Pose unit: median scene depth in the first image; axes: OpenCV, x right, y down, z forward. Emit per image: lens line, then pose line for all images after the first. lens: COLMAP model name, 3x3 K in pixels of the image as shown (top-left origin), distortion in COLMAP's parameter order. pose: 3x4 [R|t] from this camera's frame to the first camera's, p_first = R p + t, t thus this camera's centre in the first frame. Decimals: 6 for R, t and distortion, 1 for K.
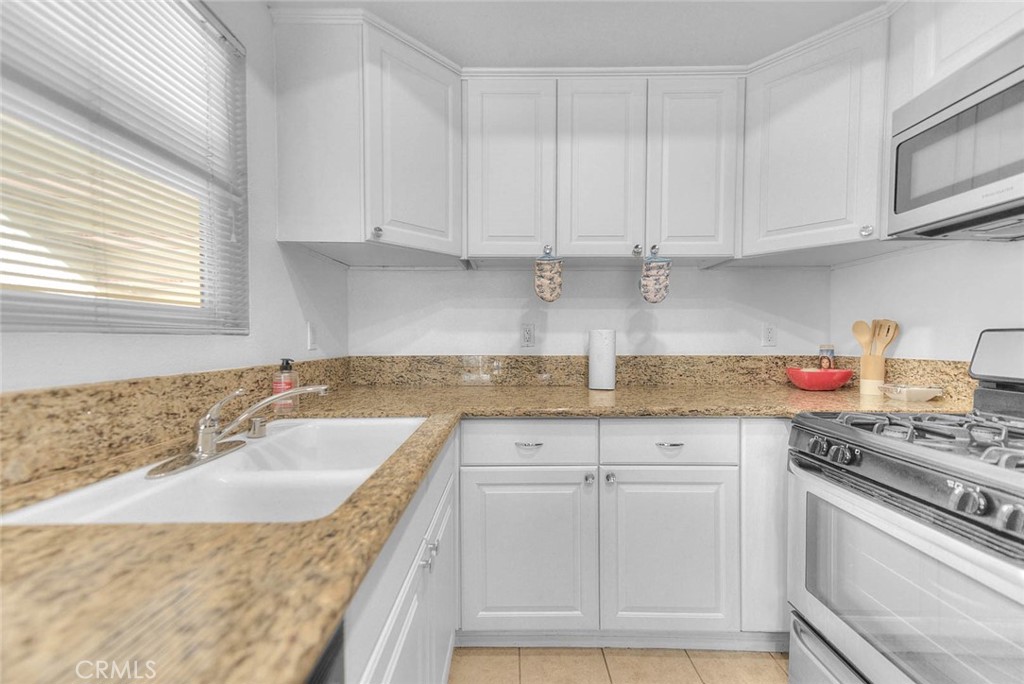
lens RADIAL K [[414.7, 0, 510.3], [0, 414.7, 346.4], [0, 0, 1]] dist [0.031714, 0.000194]
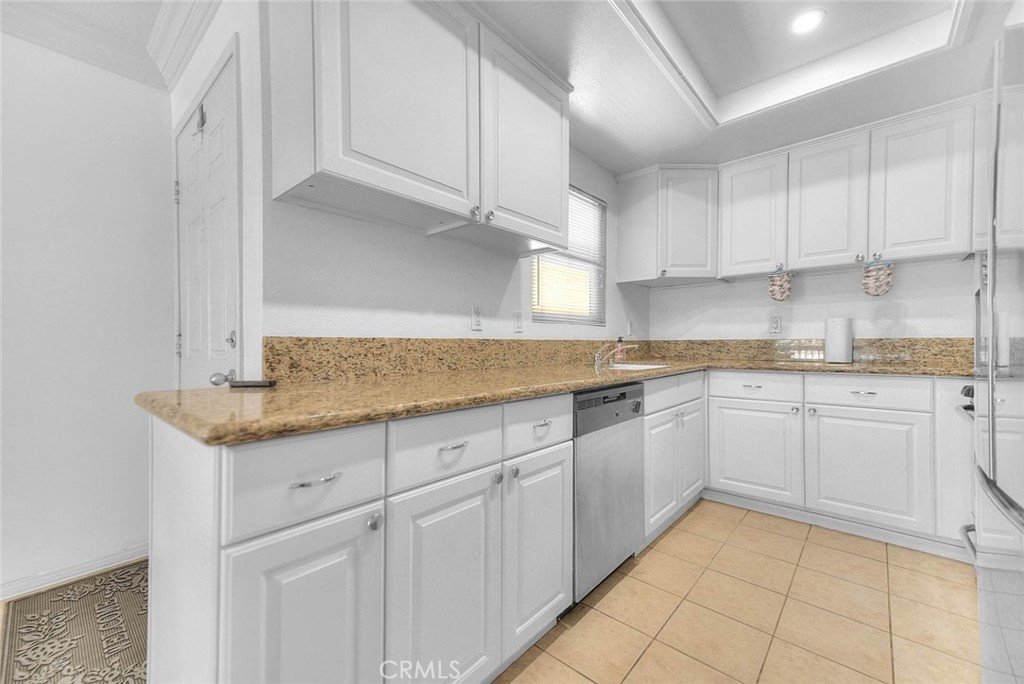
lens RADIAL K [[414.7, 0, 508.9], [0, 414.7, 345.9], [0, 0, 1]] dist [0.031714, 0.000194]
pose [[0.754966, -0.000361, -0.655764, 0.356505], [-0.009022, 0.999899, -0.010938, 0.082467], [0.655702, 0.014174, 0.754887, -0.808192]]
